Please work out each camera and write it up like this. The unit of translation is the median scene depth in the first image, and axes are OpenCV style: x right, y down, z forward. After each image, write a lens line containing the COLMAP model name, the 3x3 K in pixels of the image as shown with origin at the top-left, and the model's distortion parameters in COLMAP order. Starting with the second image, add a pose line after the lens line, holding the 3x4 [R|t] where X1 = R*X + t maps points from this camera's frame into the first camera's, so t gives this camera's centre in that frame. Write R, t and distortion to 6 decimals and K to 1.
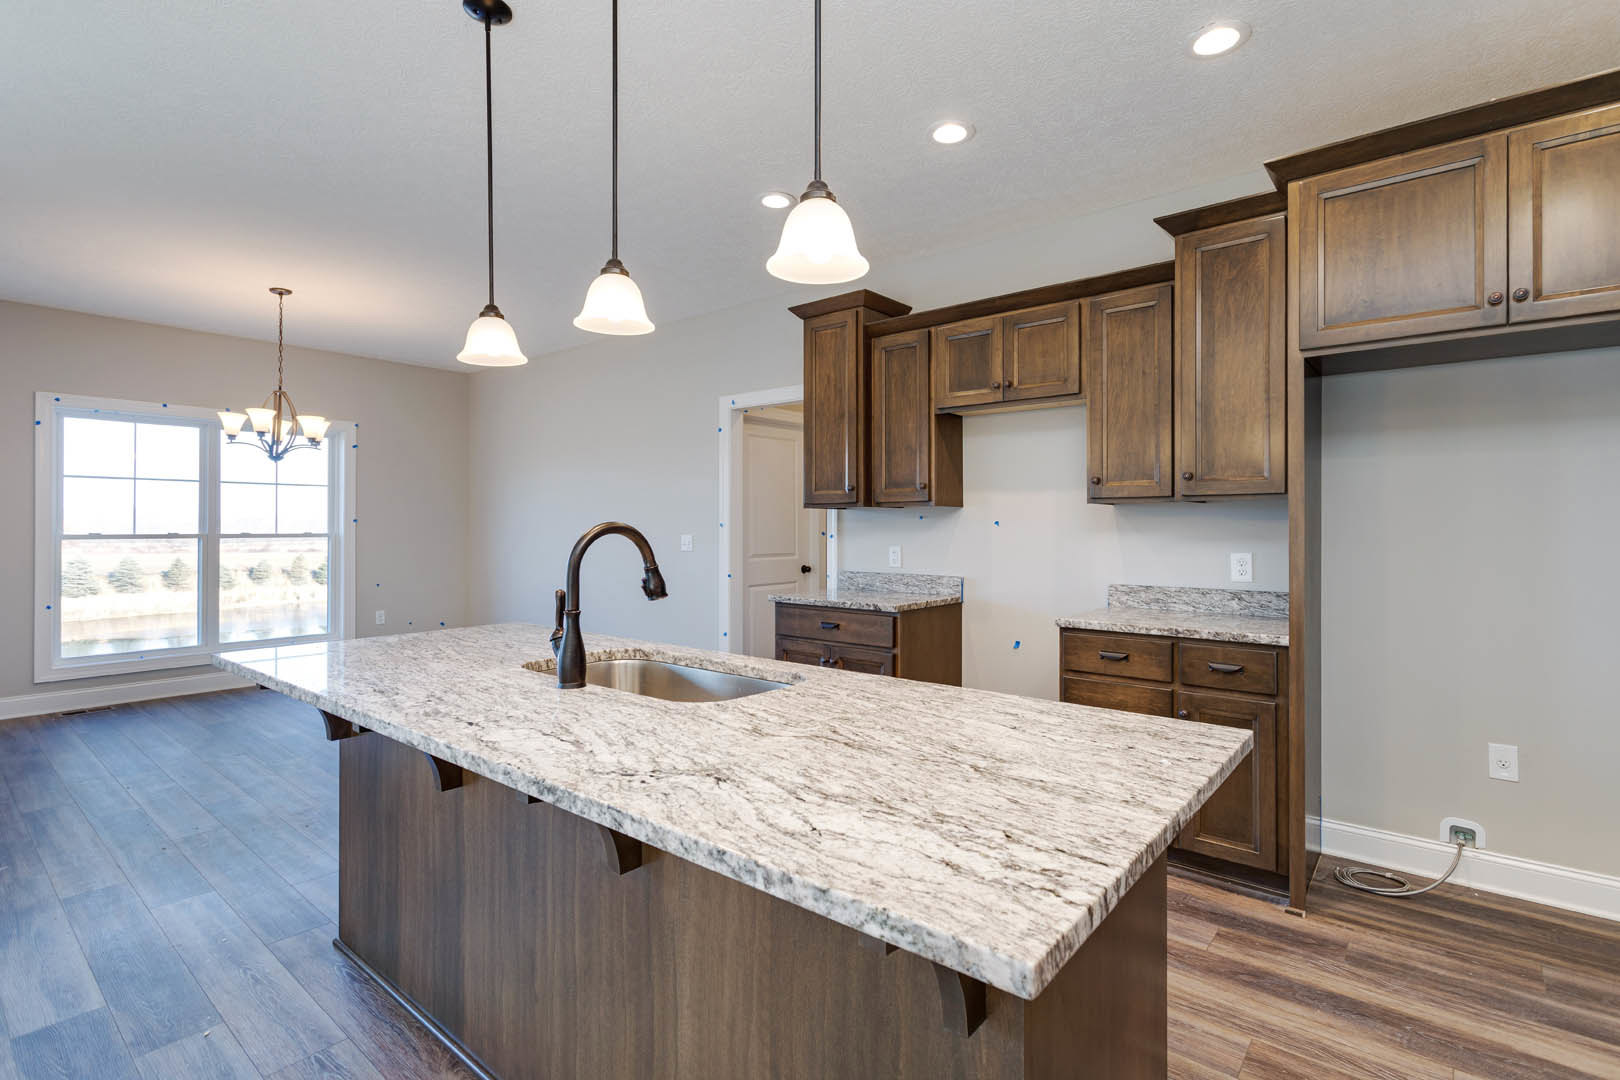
lens RADIAL K [[762.7, 0, 810.5], [0, 762.7, 525.9], [0, 0, 1]] dist [0.009955, 0.001059]
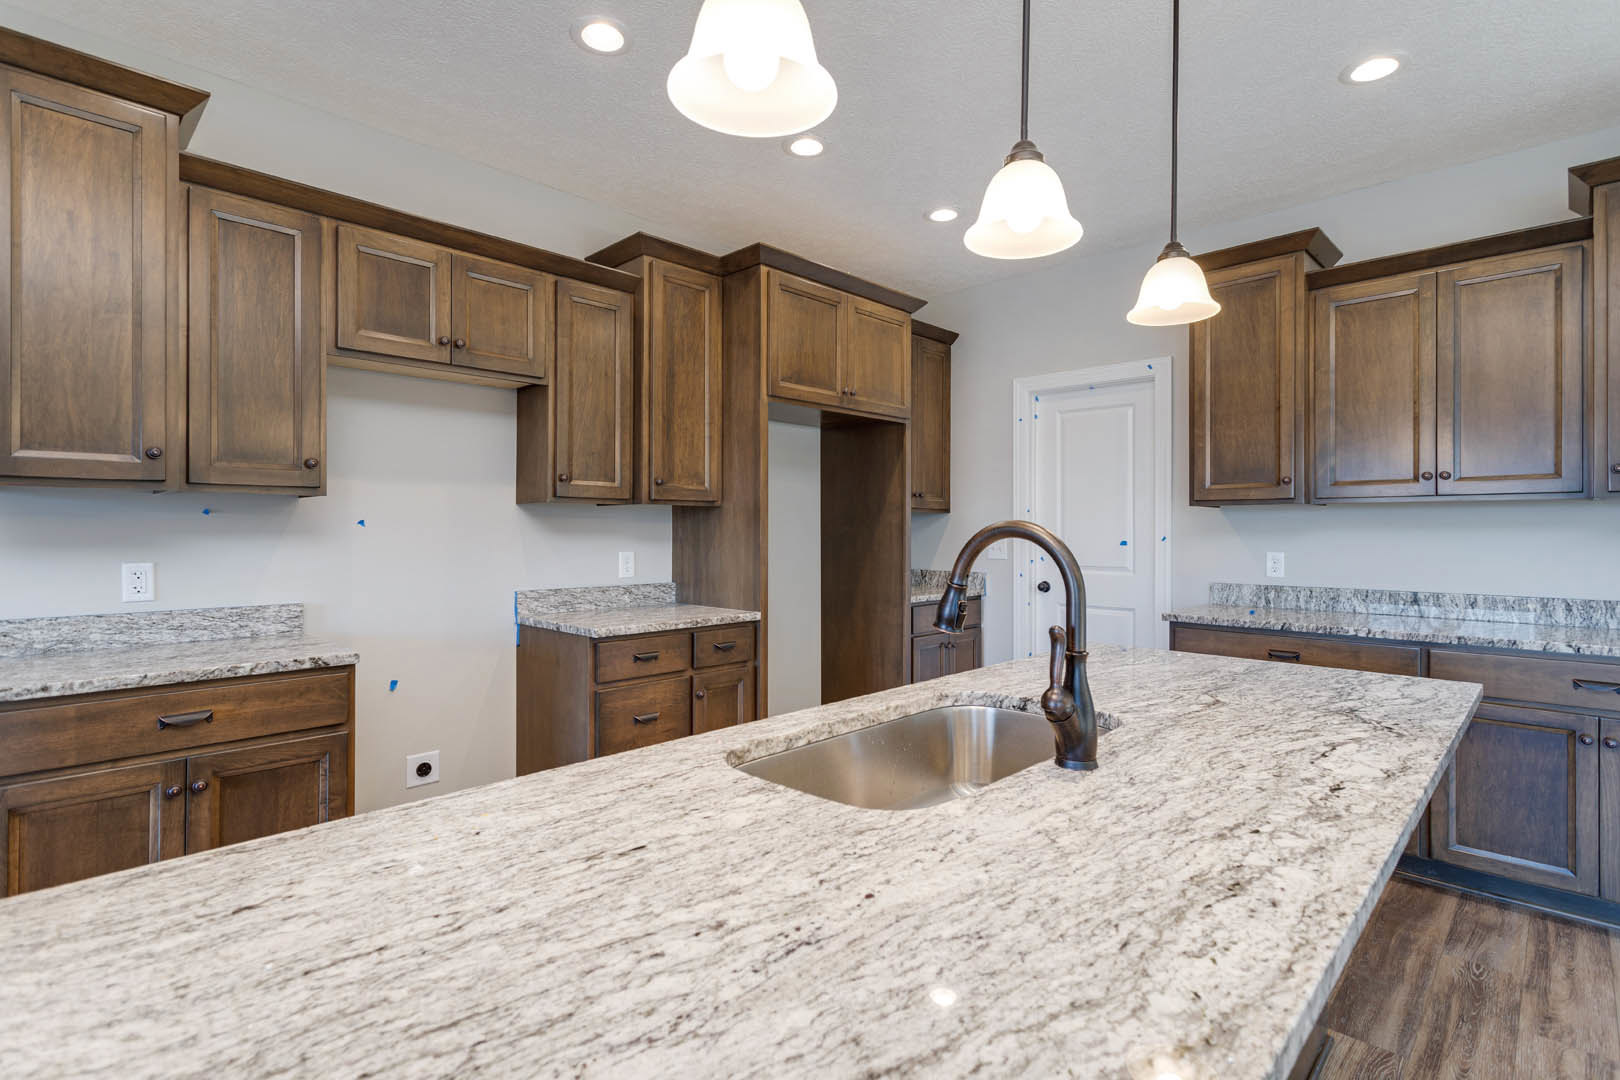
lens RADIAL K [[762.7, 0, 816.6], [0, 762.7, 530.6], [0, 0, 1]] dist [0.009955, 0.001059]
pose [[0.100987, -0.000522, 0.994888, -0.534497], [-0.000390, 1.000000, 0.000564, 0.003811], [-0.994888, -0.000445, 0.100987, 0.627136]]
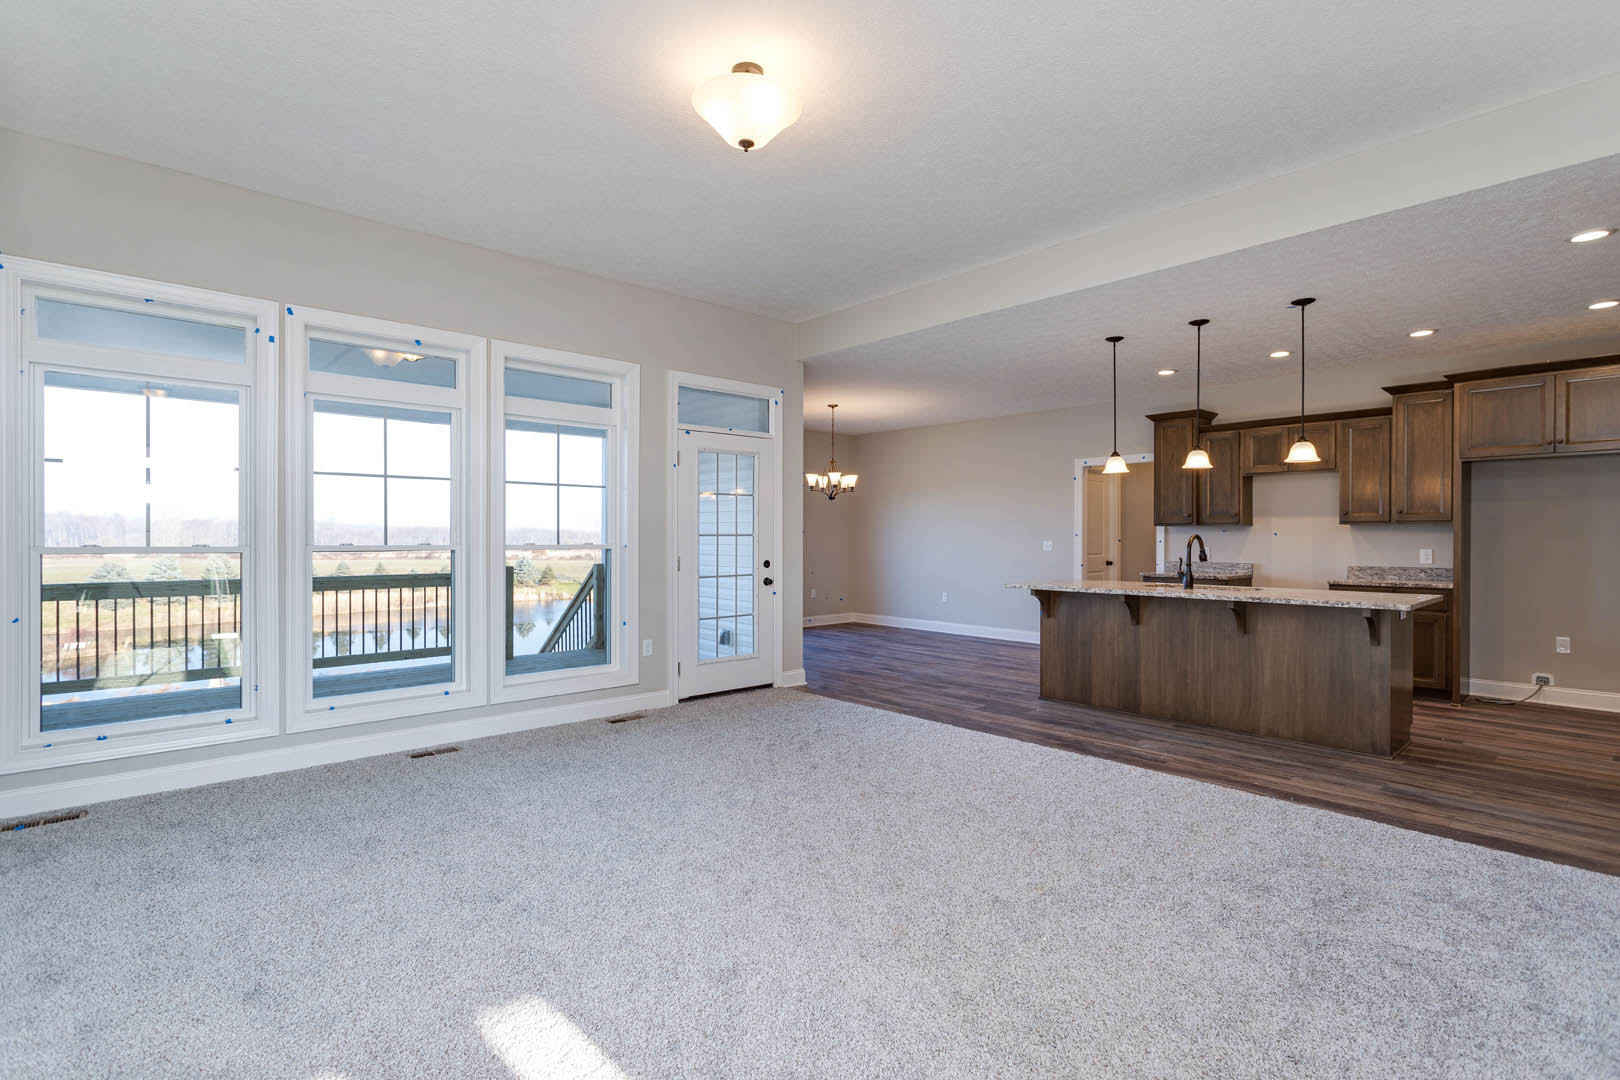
lens RADIAL K [[762.7, 0, 802.5], [0, 762.7, 546.5], [0, 0, 1]] dist [0.009955, 0.001059]
pose [[0.989943, 0.001571, -0.141461, -0.780686], [0.000378, 0.999905, 0.013753, -0.000104], [0.141470, -0.013668, 0.989848, -1.238830]]
